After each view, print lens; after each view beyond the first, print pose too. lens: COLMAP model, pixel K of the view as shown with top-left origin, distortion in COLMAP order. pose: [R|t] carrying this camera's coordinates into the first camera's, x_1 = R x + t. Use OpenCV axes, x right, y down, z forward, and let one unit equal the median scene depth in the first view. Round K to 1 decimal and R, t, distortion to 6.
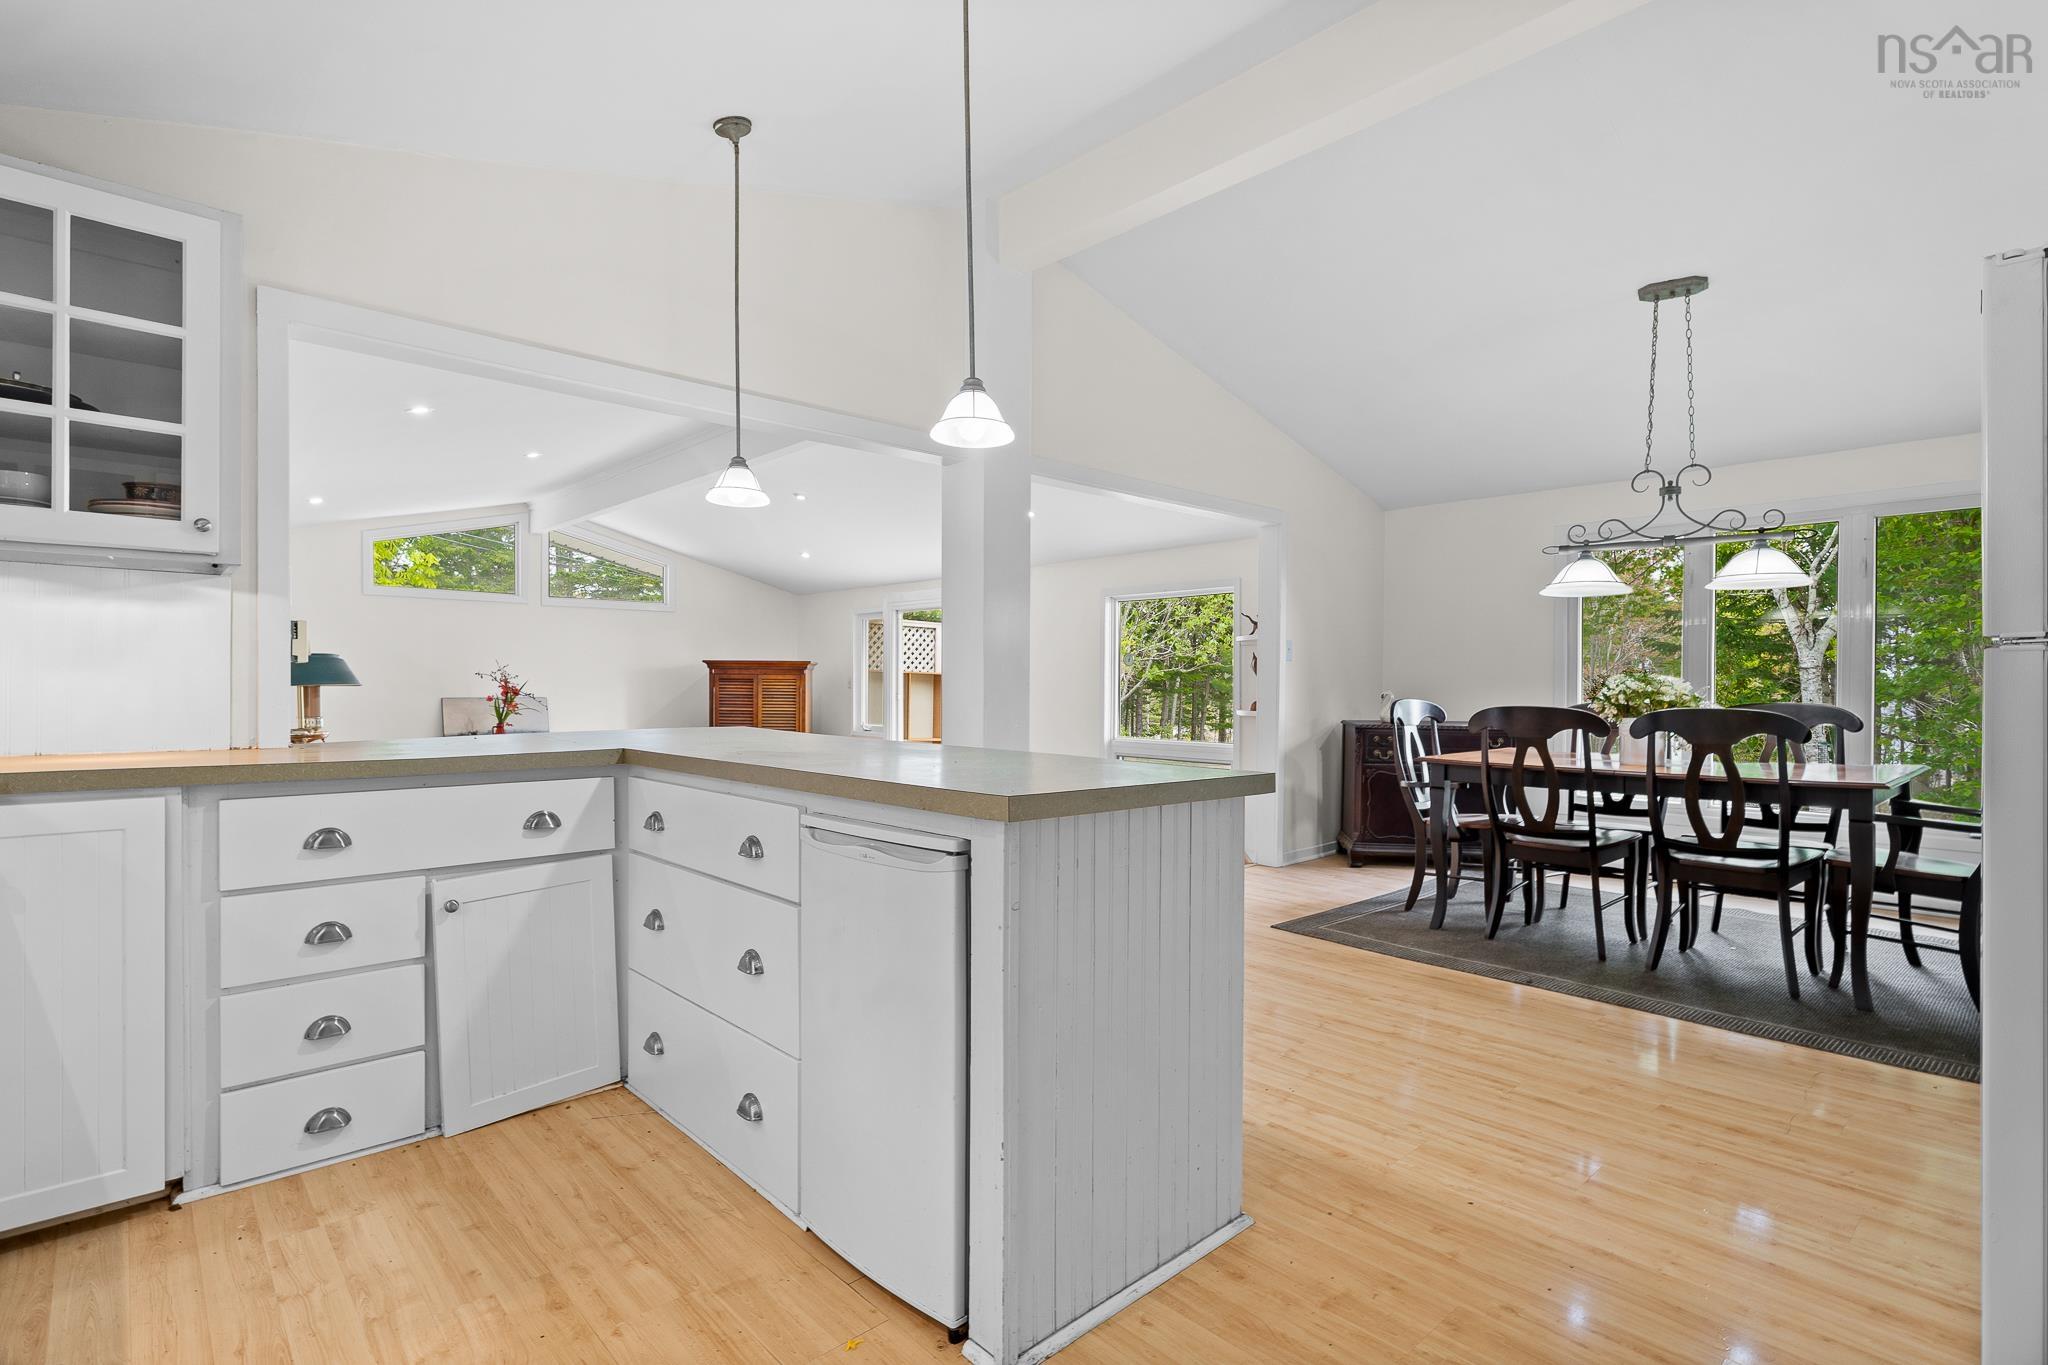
lens RADIAL K [[979.6, 0, 1016.1], [0, 979.6, 690.2], [0, 0, 1]] dist [0.003945, 0.000823]
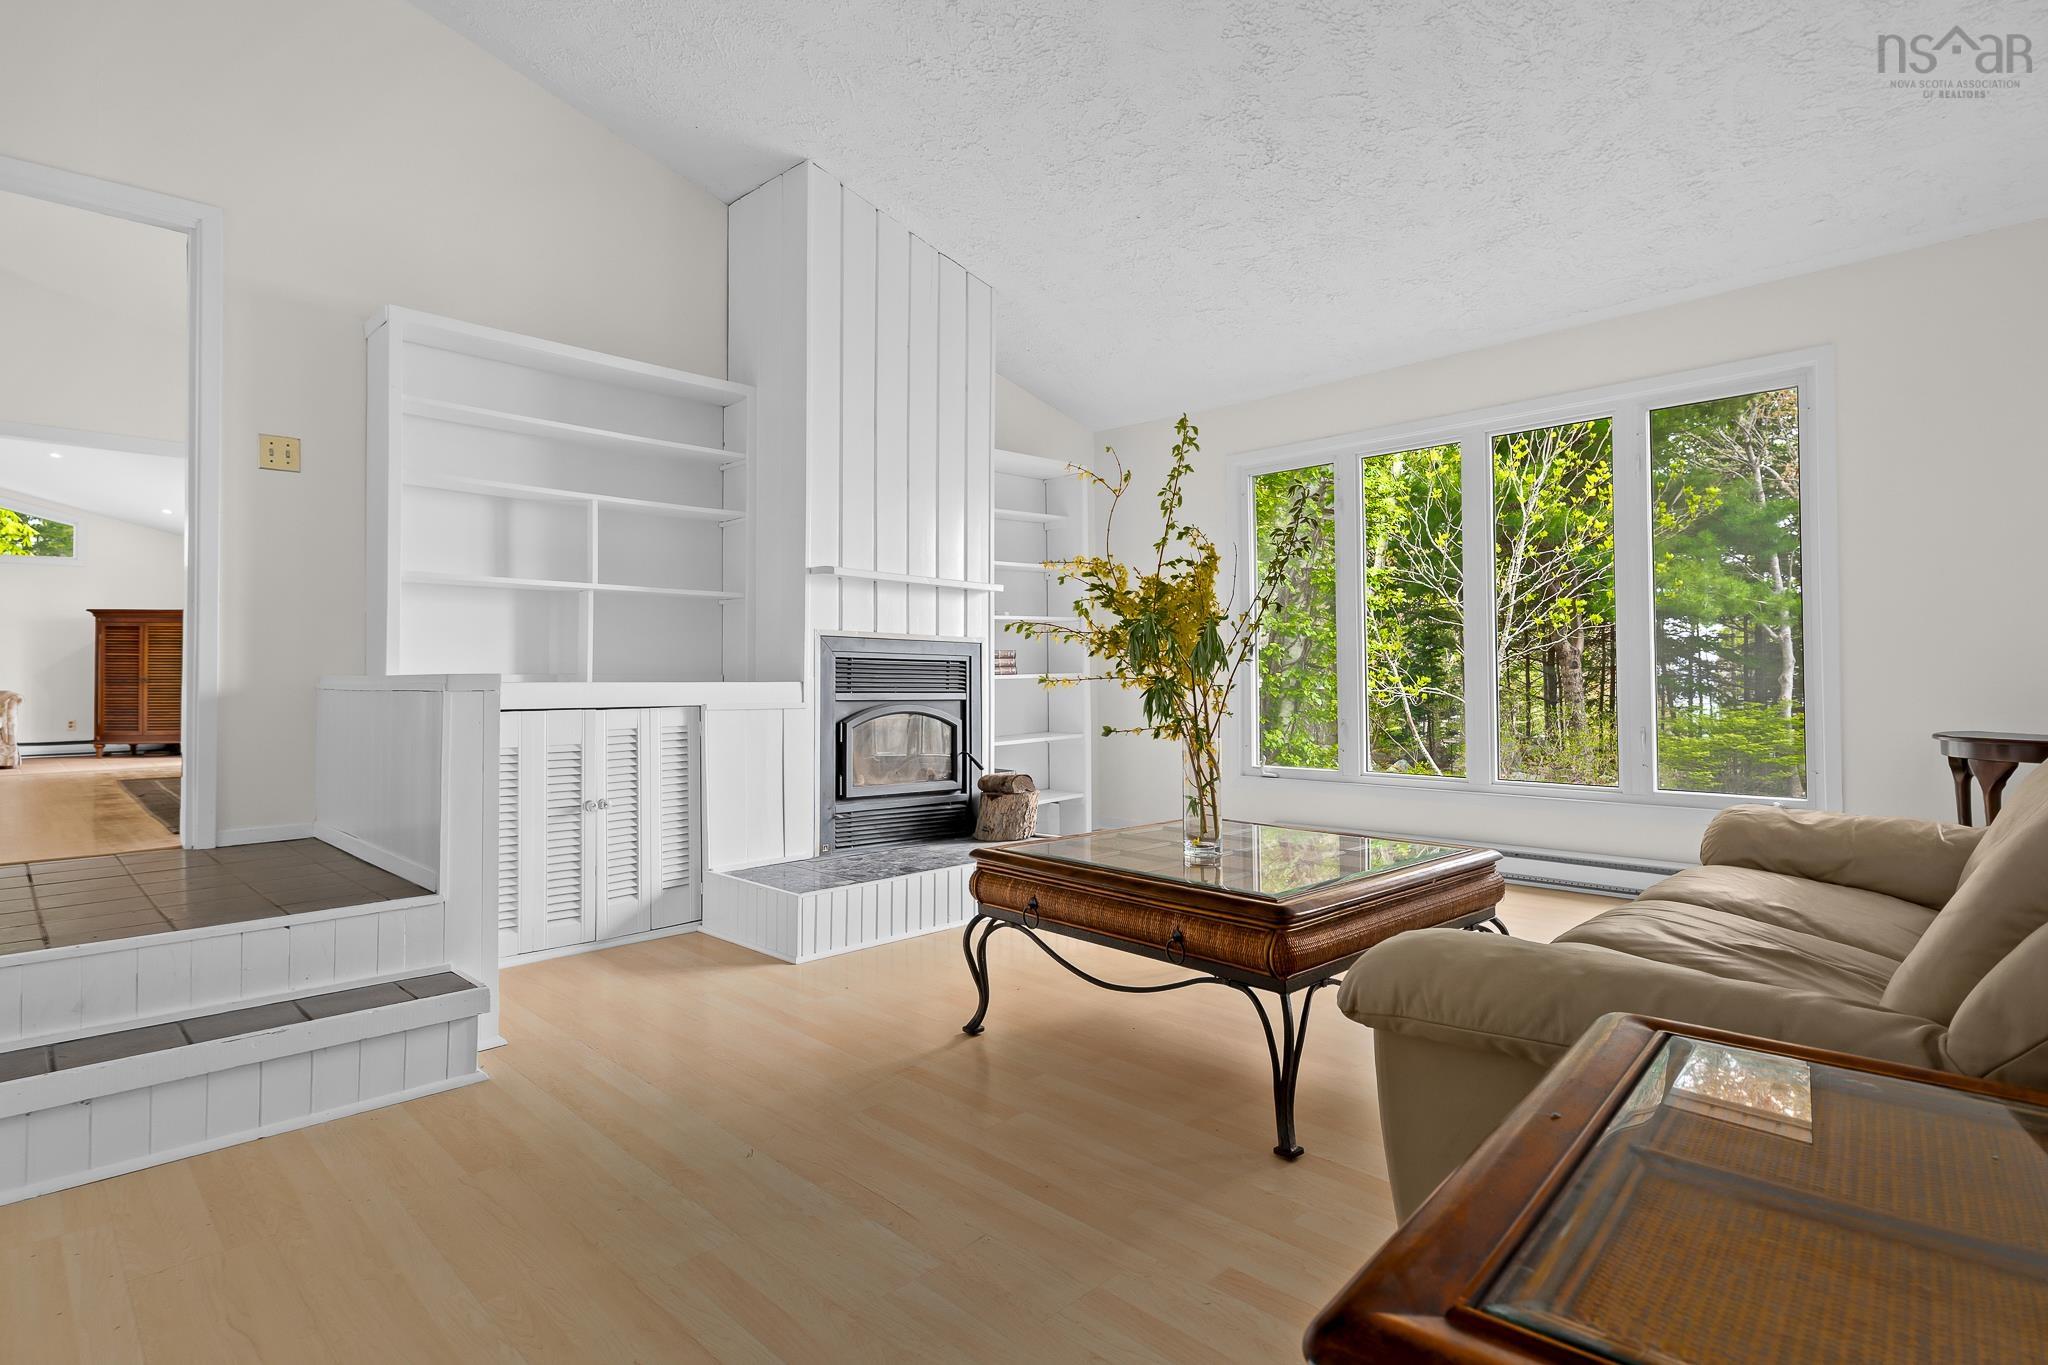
lens RADIAL K [[1048.9, 0, 987.4], [0, 1048.9, 660.2], [0, 0, 1]] dist [0.000913, 0.000592]
pose [[0.999698, -0.005366, 0.023986, 1.513602], [0.005950, 0.999687, -0.024315, 0.139625], [-0.023848, 0.024451, 0.999417, -0.423114]]
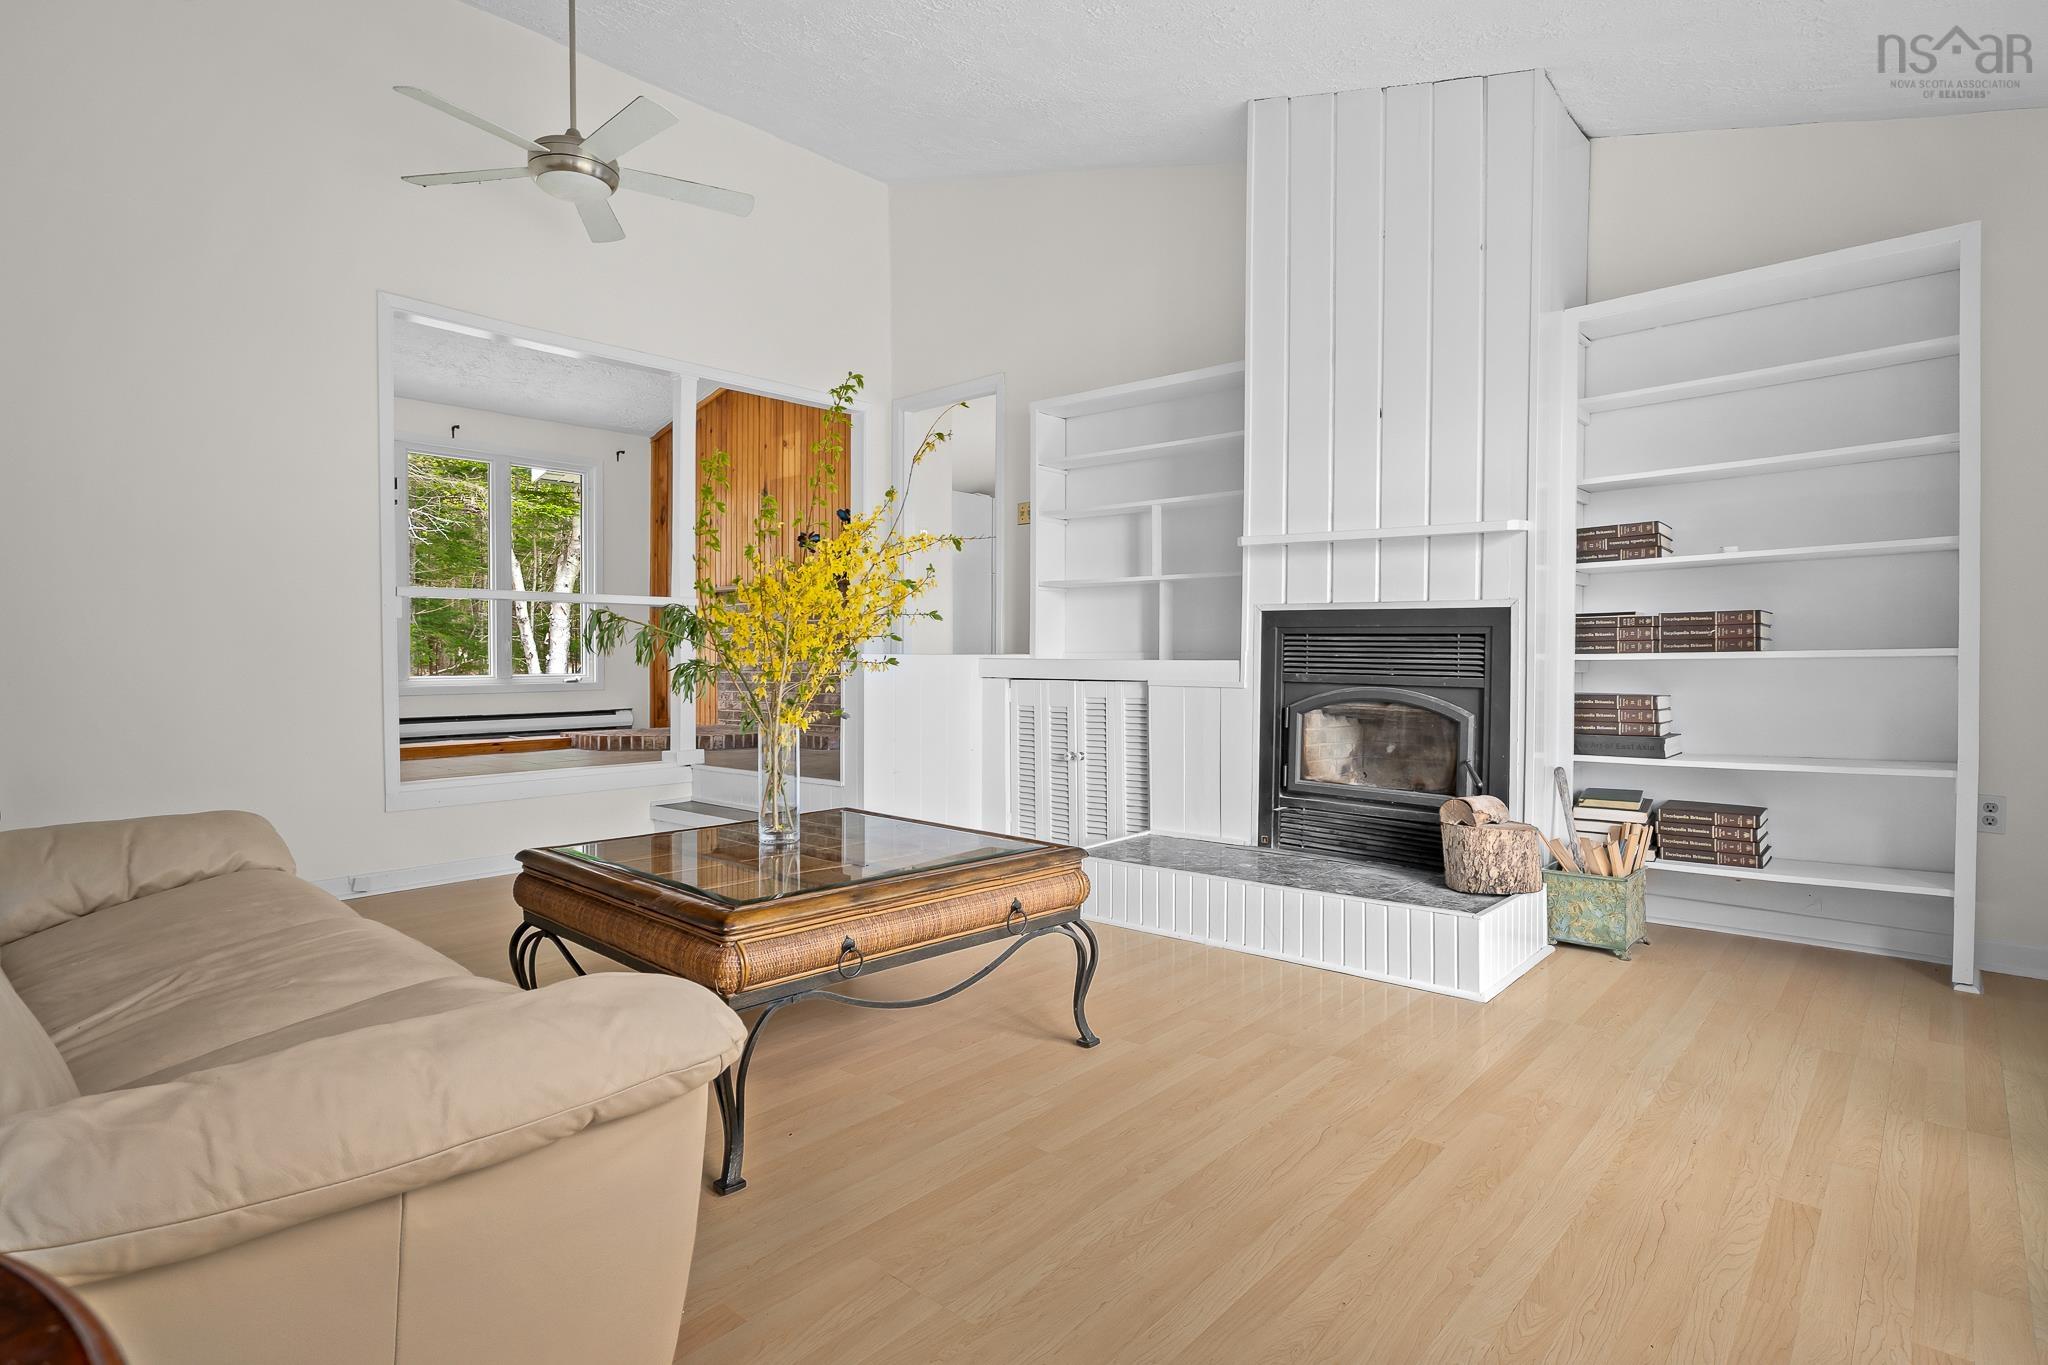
lens RADIAL K [[1048.9, 0, 987.4], [0, 1048.9, 660.2], [0, 0, 1]] dist [0.000913, 0.000592]
pose [[0.100846, -0.000294, -0.994902, 2.333010], [-0.005847, 0.999983, -0.000888, 0.137279], [0.994885, 0.005907, 0.100842, 0.294455]]
